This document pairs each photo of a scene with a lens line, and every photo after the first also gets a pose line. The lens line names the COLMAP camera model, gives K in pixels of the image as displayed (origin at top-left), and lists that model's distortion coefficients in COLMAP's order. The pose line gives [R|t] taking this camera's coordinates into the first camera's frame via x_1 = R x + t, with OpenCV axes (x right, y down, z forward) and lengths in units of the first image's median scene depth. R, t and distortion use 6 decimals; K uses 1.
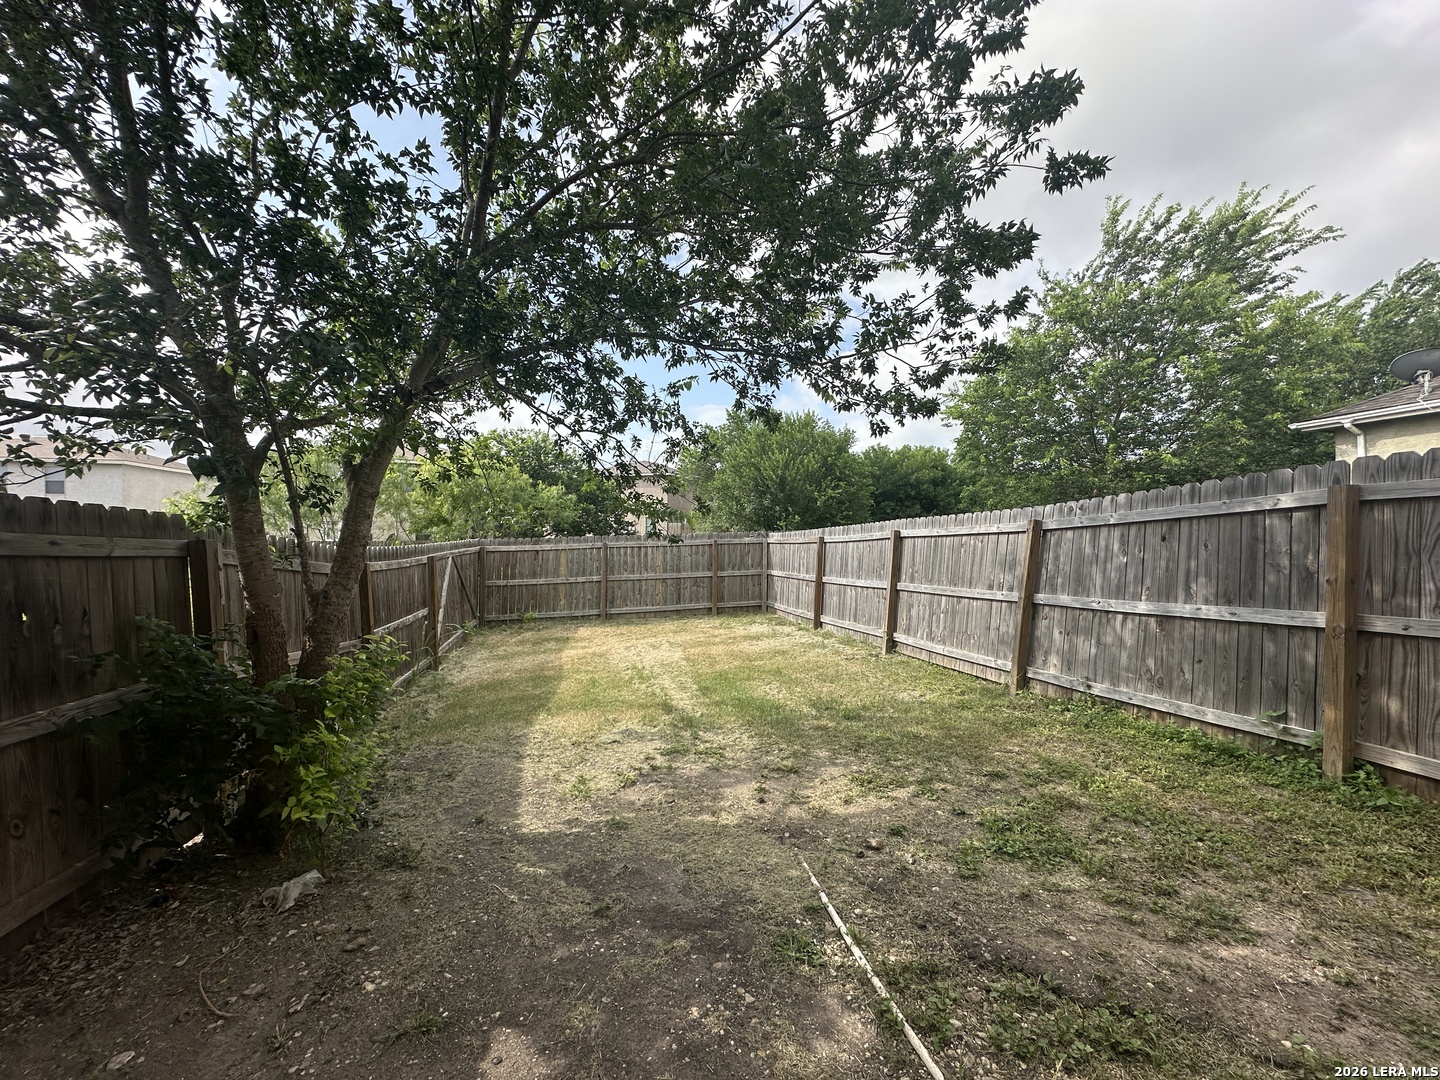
lens RADIAL K [[572.9, 0, 720.0], [0, 572.9, 540.0], [0, 0, 1]] dist [-0.004349, -0.000230]
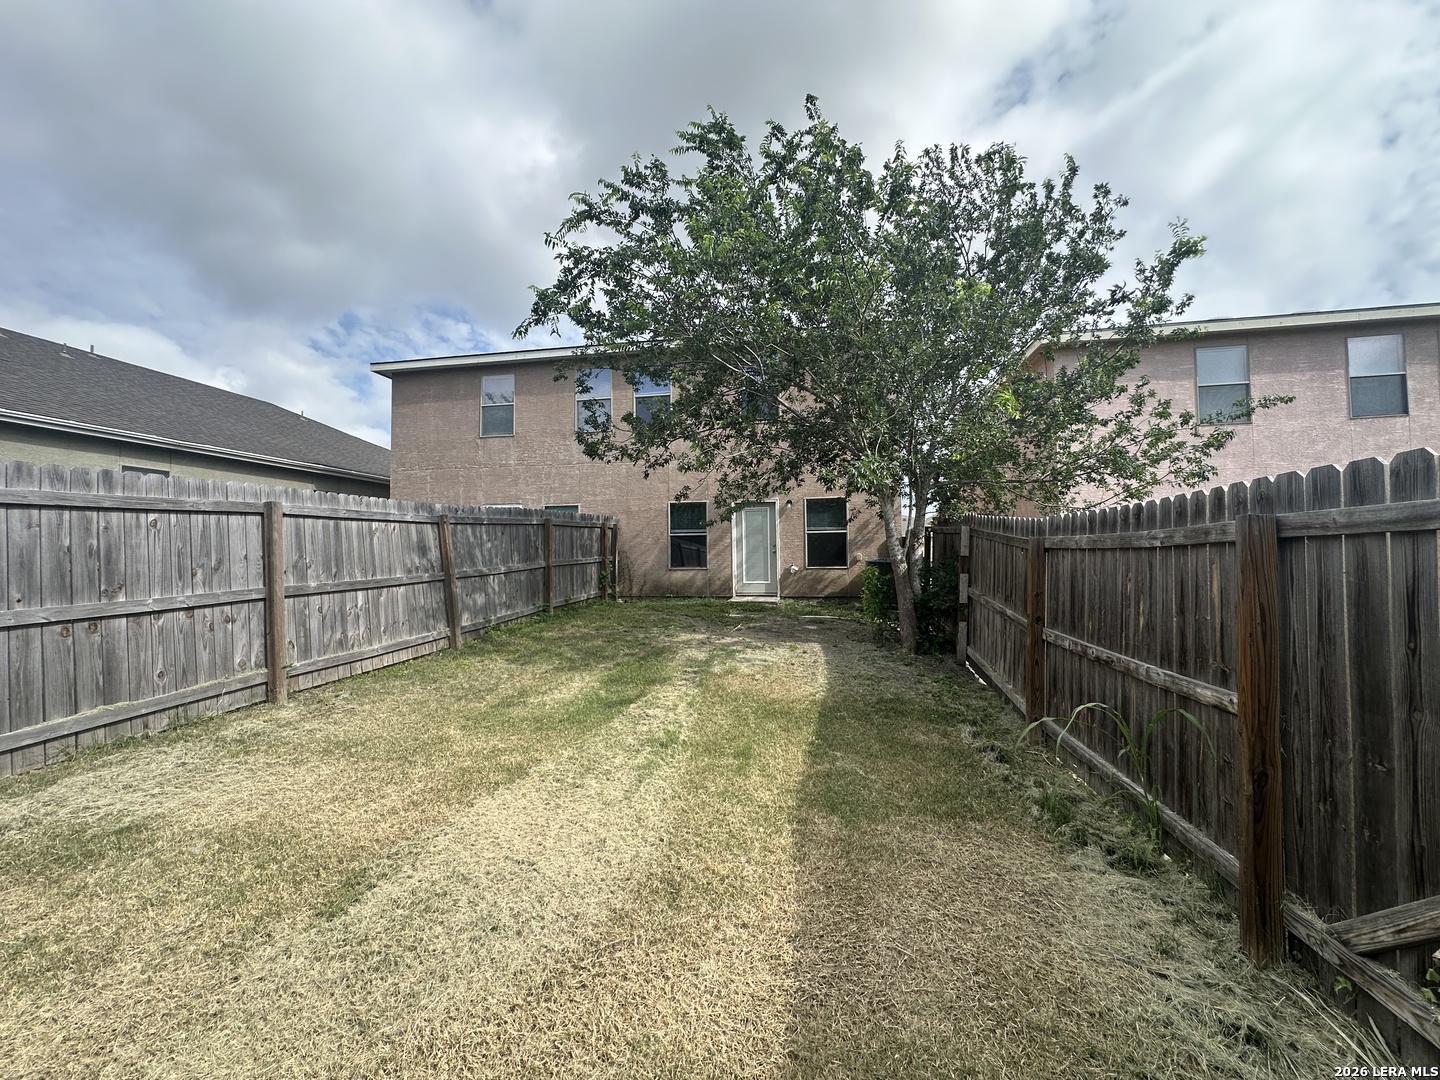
lens RADIAL K [[572.9, 0, 720.0], [0, 572.9, 540.0], [0, 0, 1]] dist [-0.004349, -0.000230]
pose [[-0.921913, 0.044436, 0.384840, -0.596422], [0.028190, 0.998461, -0.047759, 0.120233], [-0.386370, -0.033181, -0.921747, 2.242348]]
